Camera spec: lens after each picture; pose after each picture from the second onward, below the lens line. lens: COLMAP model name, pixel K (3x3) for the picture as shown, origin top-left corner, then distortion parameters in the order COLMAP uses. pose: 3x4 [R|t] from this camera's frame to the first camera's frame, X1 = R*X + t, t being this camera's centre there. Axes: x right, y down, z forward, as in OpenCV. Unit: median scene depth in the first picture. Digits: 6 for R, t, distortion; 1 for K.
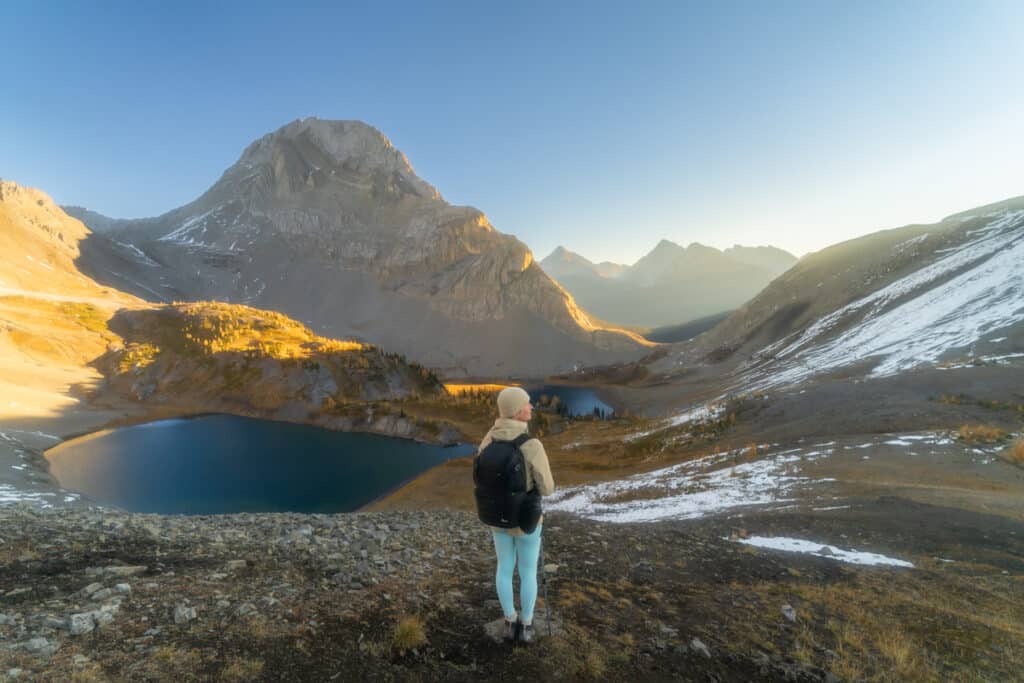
lens RADIAL K [[447.4, 0, 511.9], [0, 447.4, 341.3], [0, 0, 1]] dist [-0.003115, 0.000189]
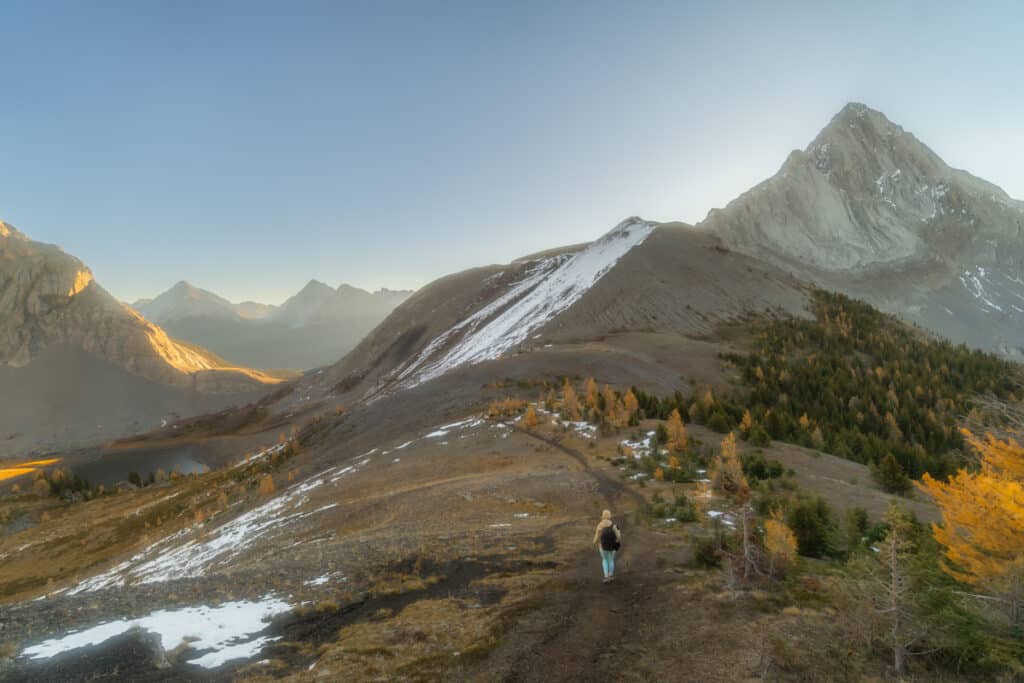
lens RADIAL K [[447.4, 0, 510.8], [0, 447.4, 342.7], [0, 0, 1]] dist [-0.003115, 0.000189]
pose [[0.745810, -0.039763, 0.664971, 0.113529], [0.099108, 0.993731, -0.051735, 0.031096], [-0.658745, 0.104488, 0.745075, 0.074585]]
